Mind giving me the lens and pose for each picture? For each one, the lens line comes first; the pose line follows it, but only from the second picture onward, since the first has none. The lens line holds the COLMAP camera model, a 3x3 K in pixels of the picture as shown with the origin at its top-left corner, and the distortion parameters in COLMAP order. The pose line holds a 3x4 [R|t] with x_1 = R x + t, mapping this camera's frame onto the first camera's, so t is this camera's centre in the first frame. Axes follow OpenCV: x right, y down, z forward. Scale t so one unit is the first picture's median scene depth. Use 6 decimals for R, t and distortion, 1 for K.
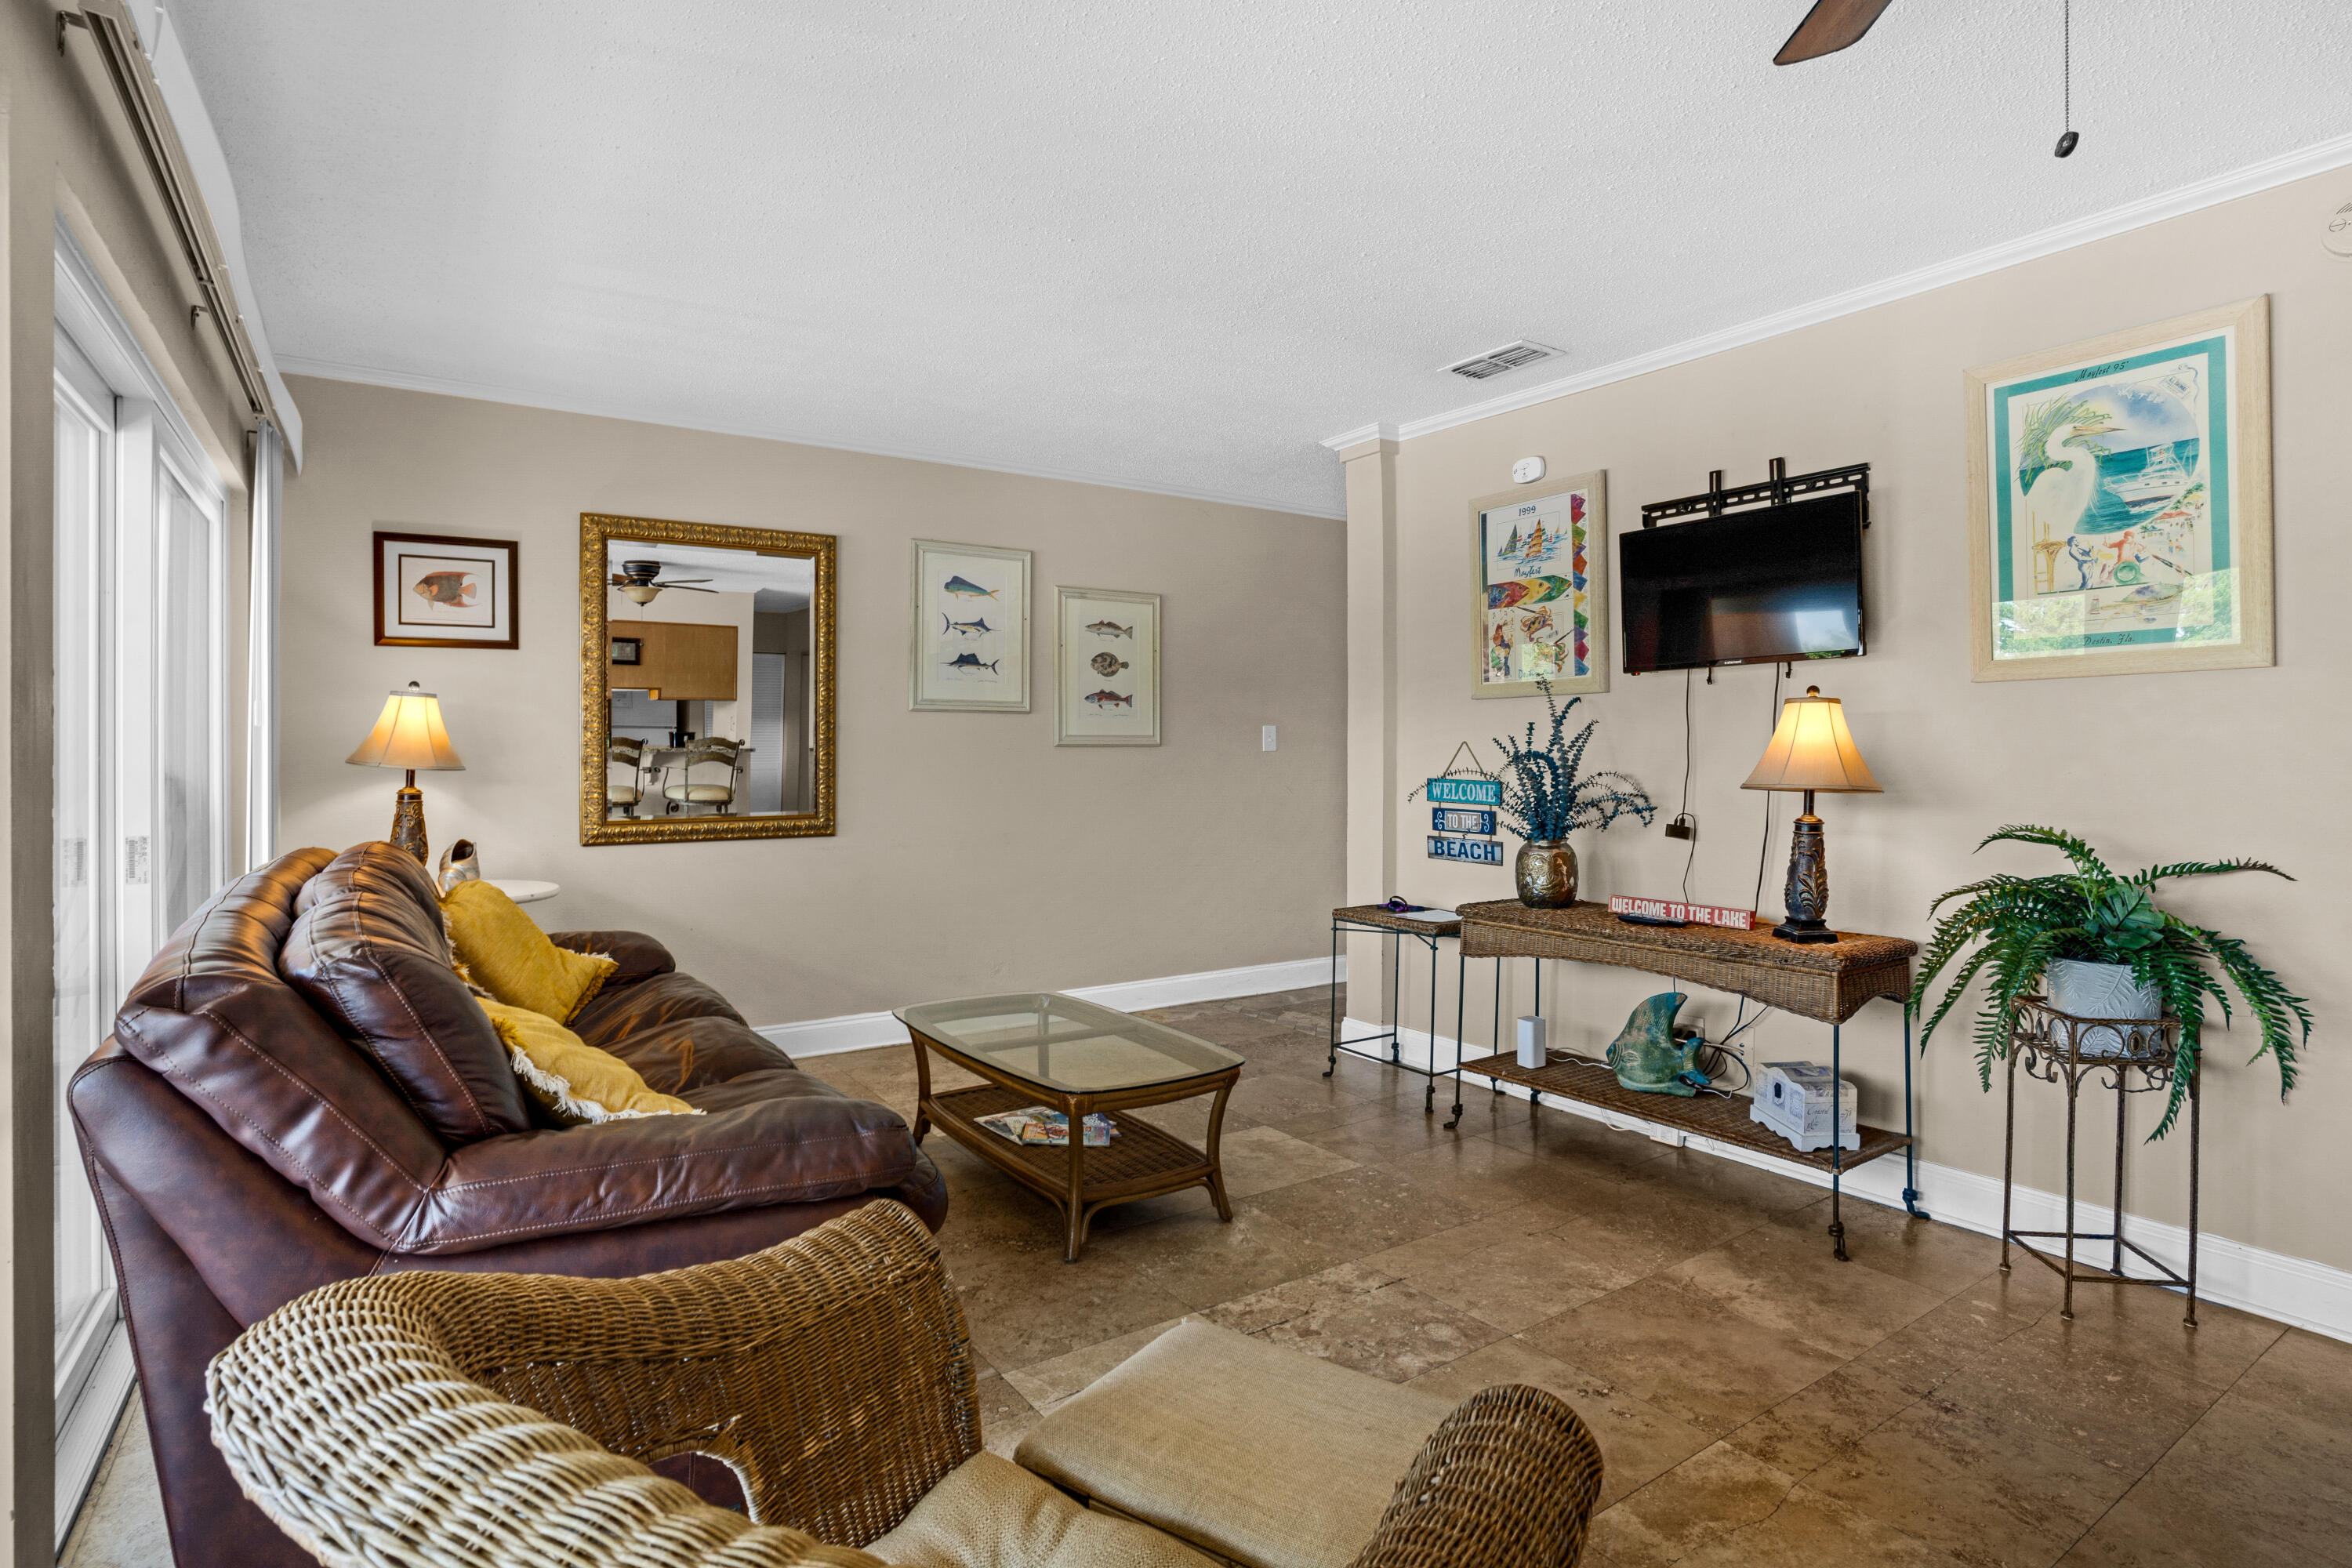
lens RADIAL K [[1196.4, 0, 1167.8], [0, 1196.4, 752.5], [0, 0, 1]] dist [-0.083664, 0.040627]
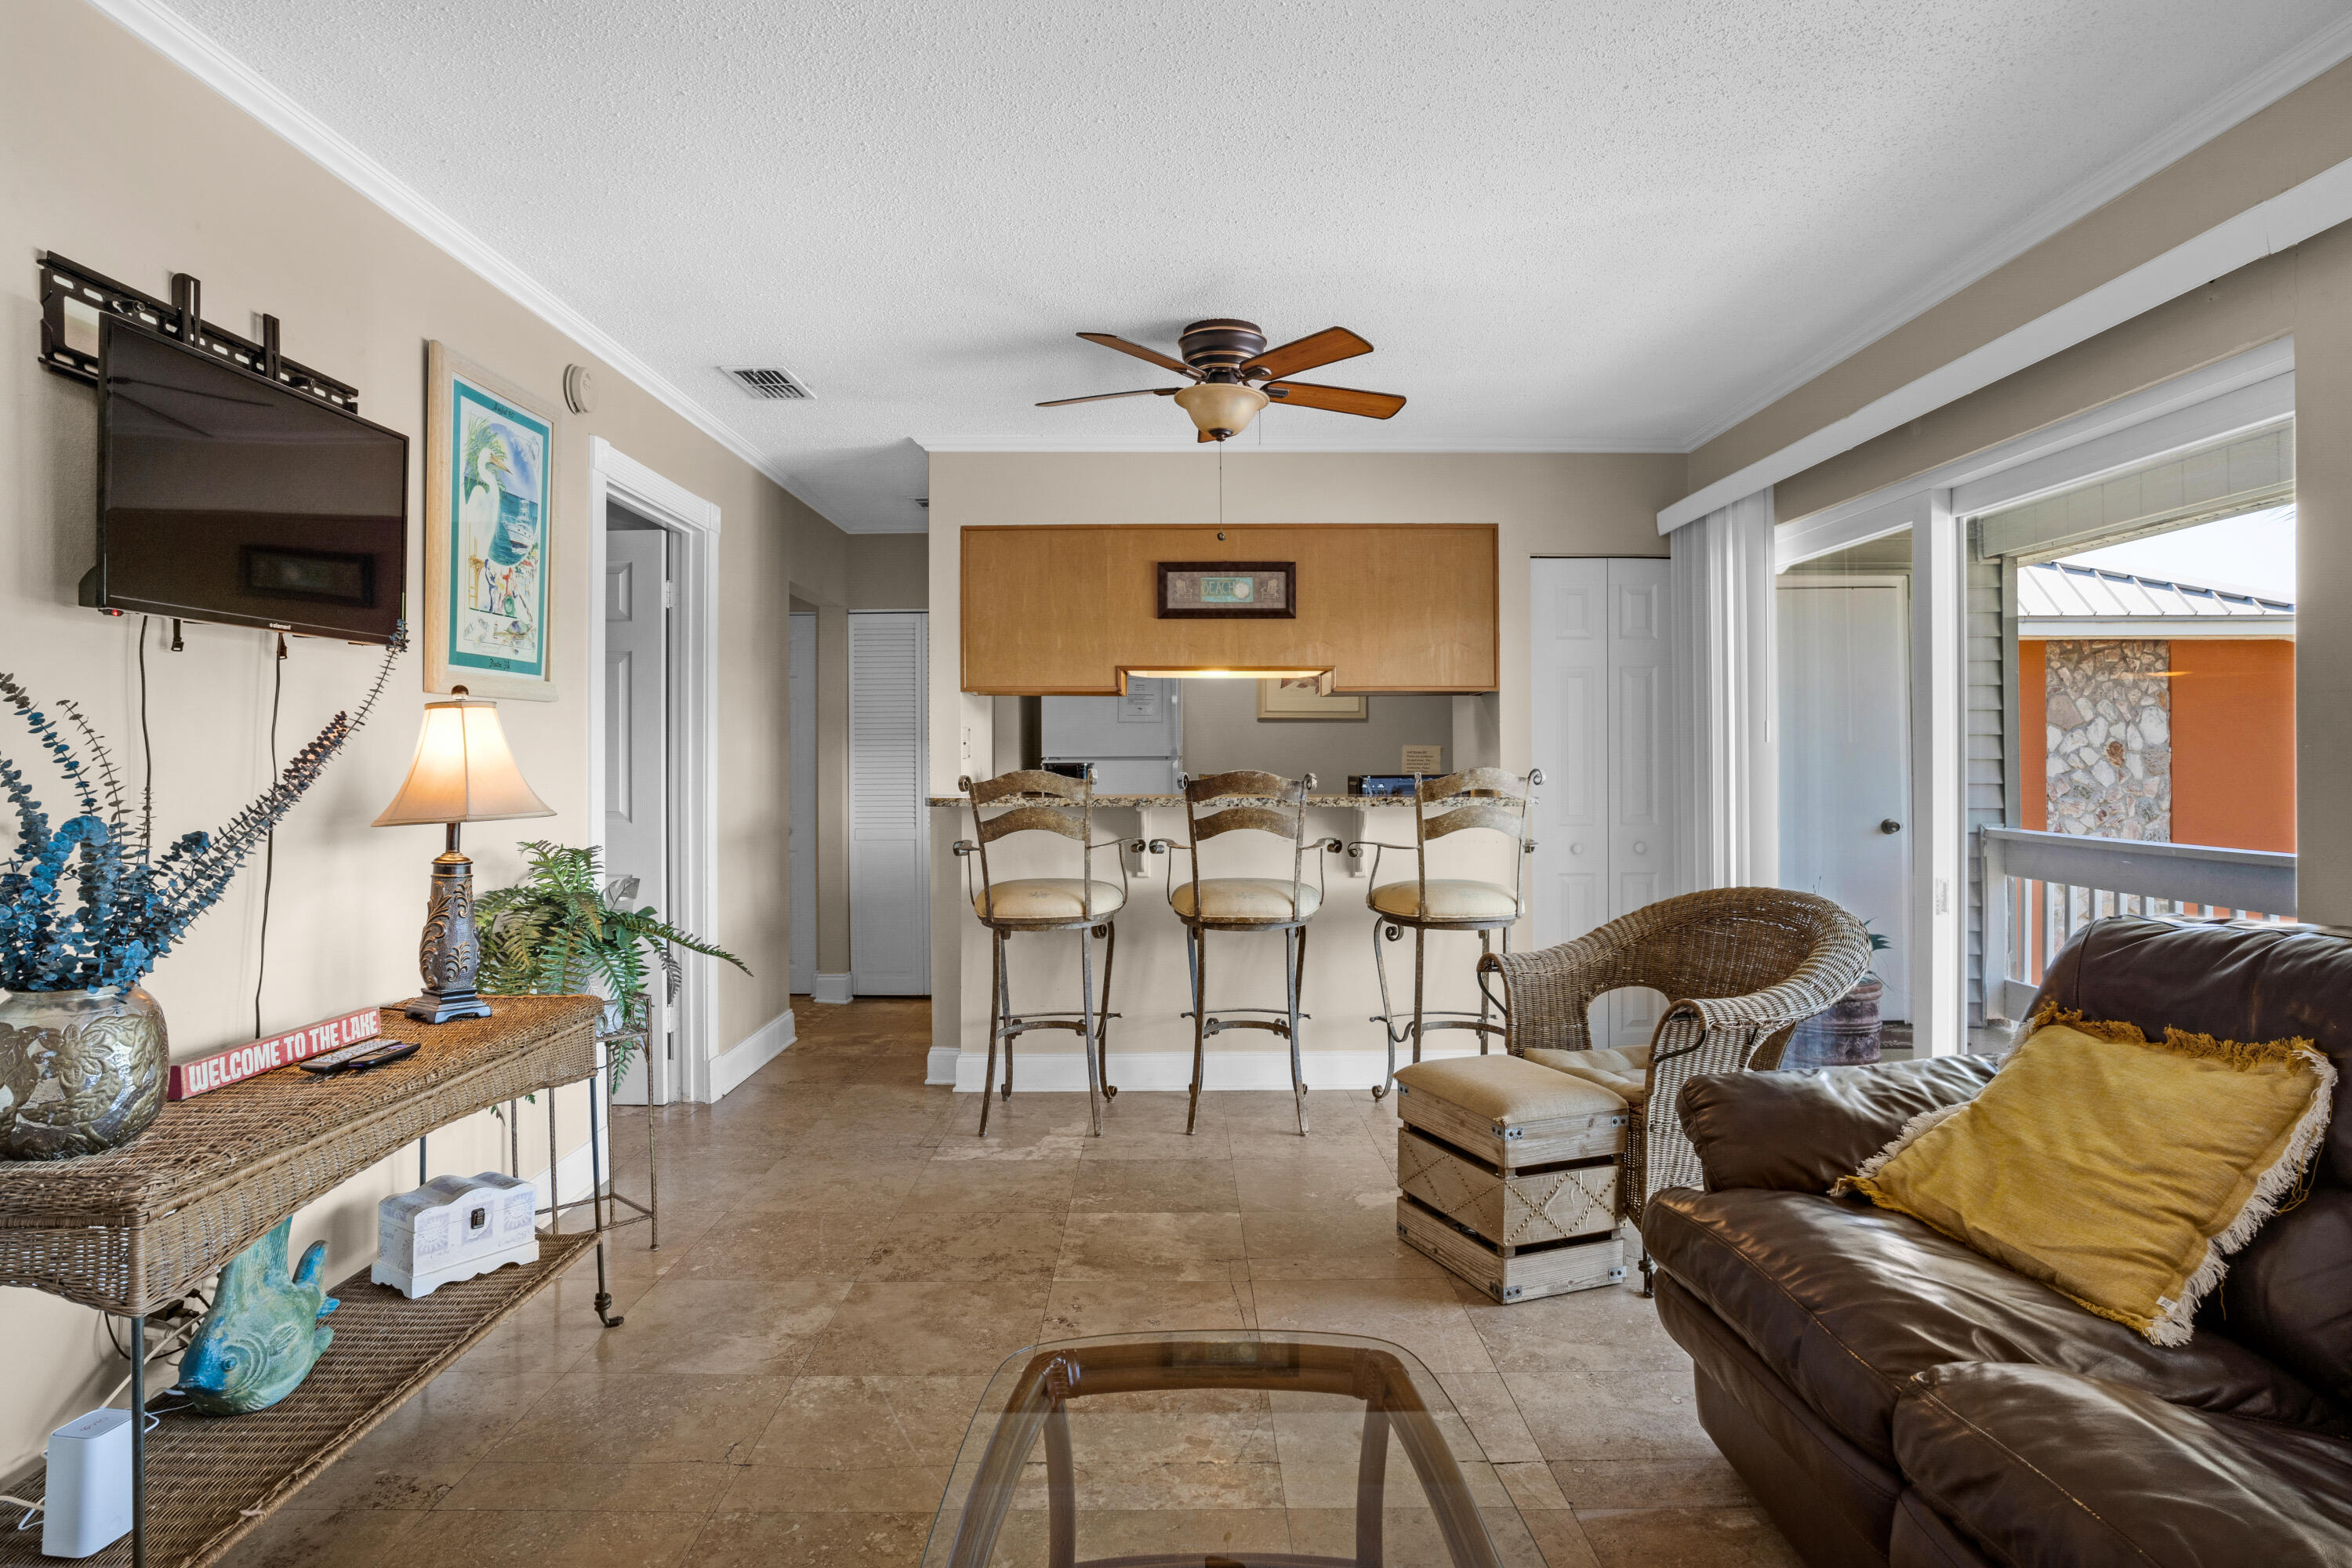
lens RADIAL K [[1266.8, 0, 1181.9], [0, 1266.8, 762.0], [0, 0, 1]] dist [-0.061471, 0.039114]
pose [[-0.833943, 0.005661, 0.551822, -0.249112], [0.004547, 0.999984, -0.003387, -0.000679], [-0.551833, -0.000315, -0.833955, 1.170099]]
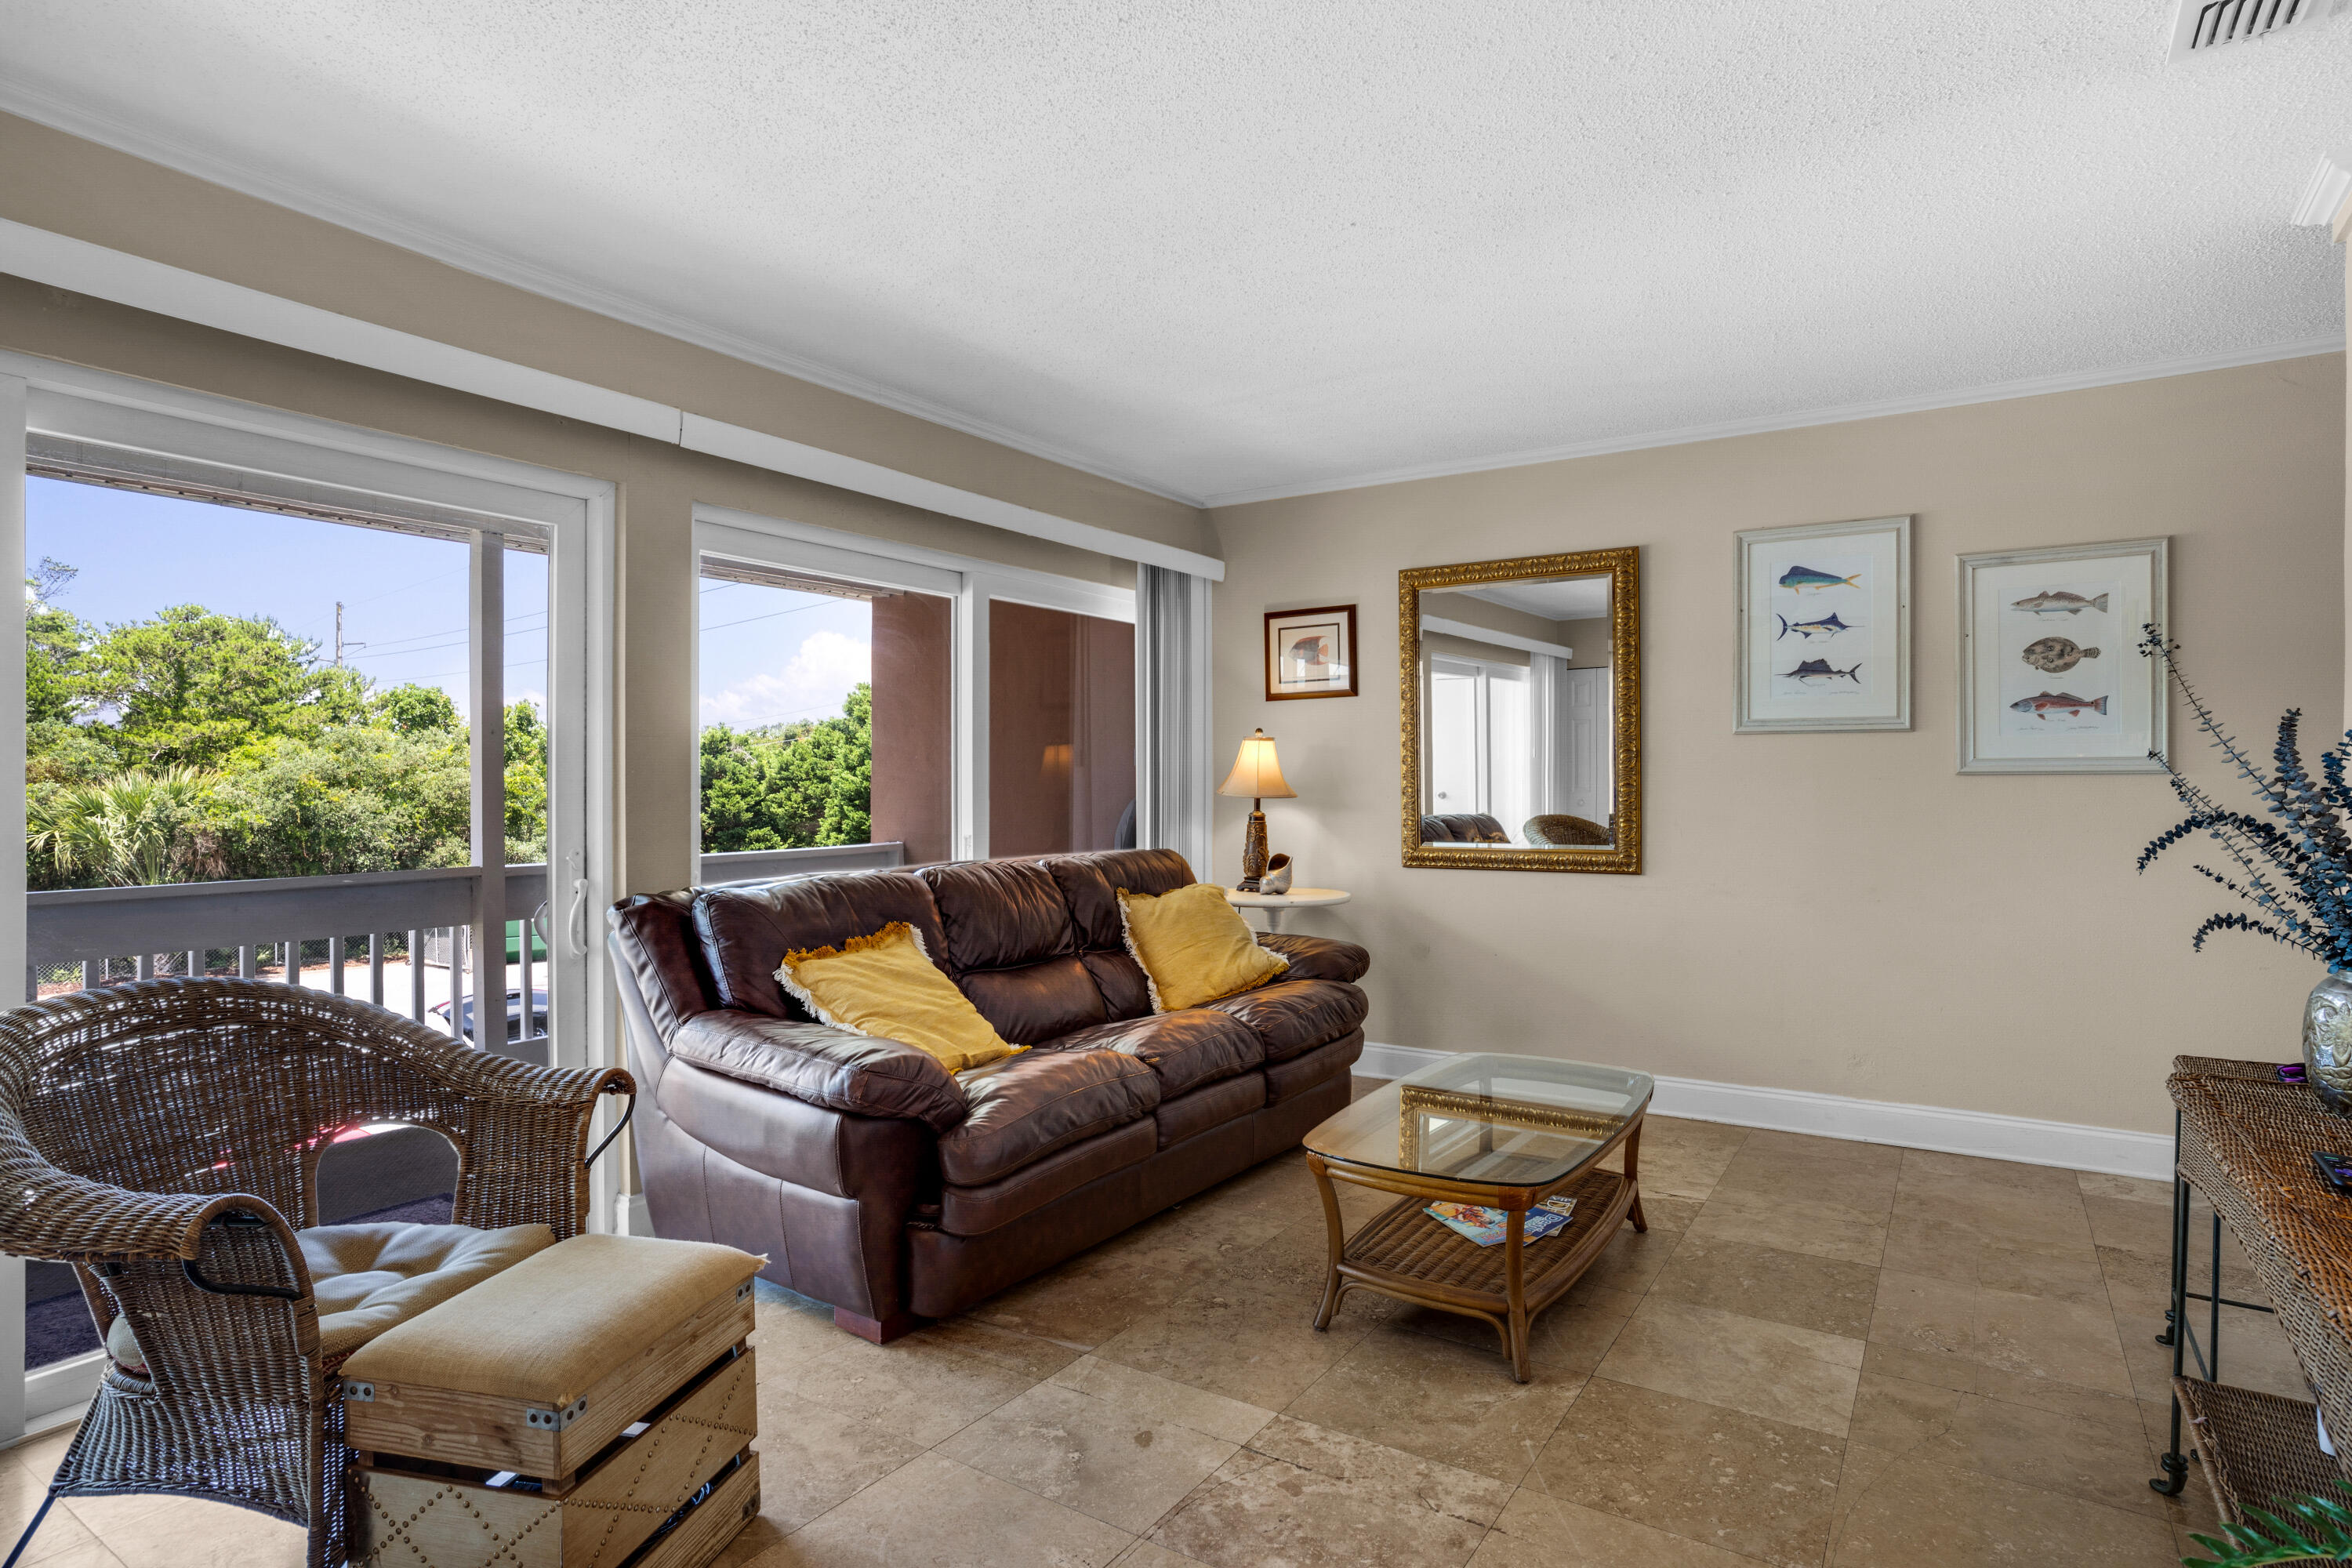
lens RADIAL K [[1231.7, 0, 1181.5], [0, 1231.7, 793.7], [0, 0, 1]] dist [-0.071044, 0.041453]
pose [[0.385708, 0.006929, -0.922595, 0.575276], [0.001087, 0.999968, 0.007964, 0.000130], [0.922620, -0.004075, 0.385688, 0.399207]]
